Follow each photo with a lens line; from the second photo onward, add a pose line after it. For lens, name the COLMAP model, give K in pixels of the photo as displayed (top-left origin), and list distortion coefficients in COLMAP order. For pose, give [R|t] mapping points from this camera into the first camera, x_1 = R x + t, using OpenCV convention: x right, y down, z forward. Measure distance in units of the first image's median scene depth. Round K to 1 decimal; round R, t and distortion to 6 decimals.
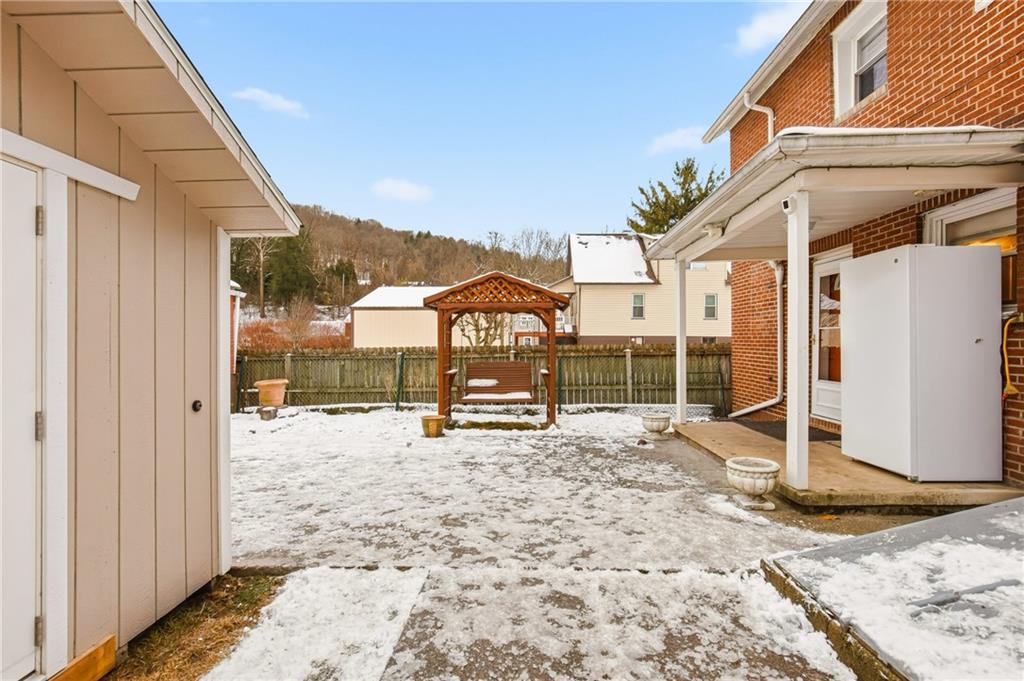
lens RADIAL K [[452.2, 0, 512.0], [0, 452.2, 340.5], [0, 0, 1]] dist [-0.000467, -0.000037]
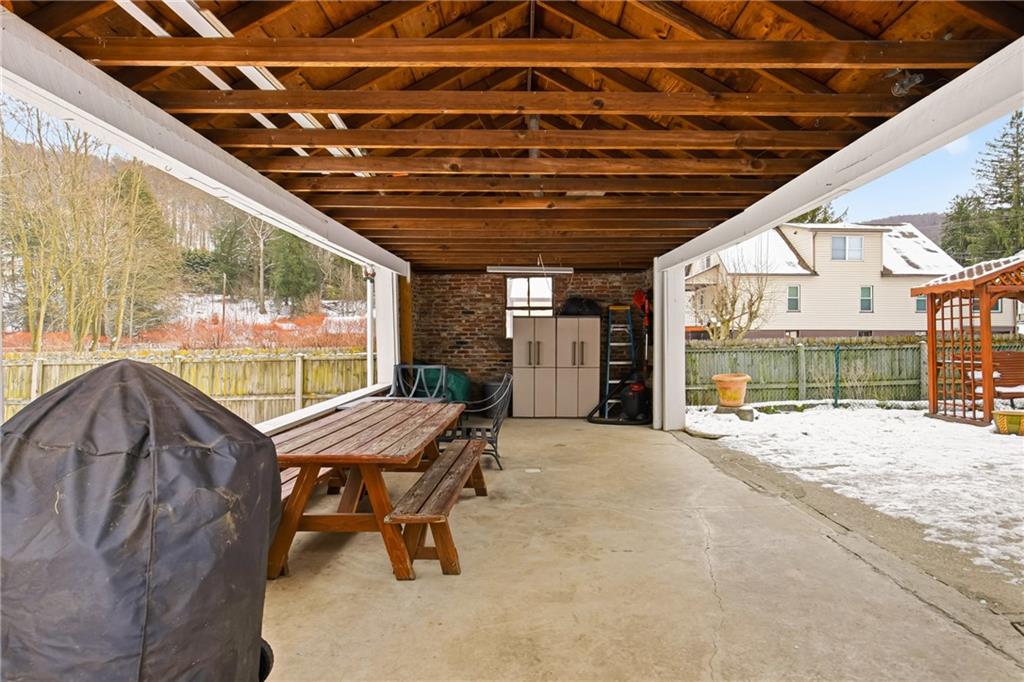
lens RADIAL K [[480.0, 0, 512.0], [0, 480.0, 341.0], [0, 0, 1]] dist [-0.001198, -0.000183]
pose [[0.996746, -0.005444, 0.080421, -0.394295], [0.005101, 0.999977, 0.004479, 0.005888], [-0.080444, -0.004054, 0.996751, 0.043286]]
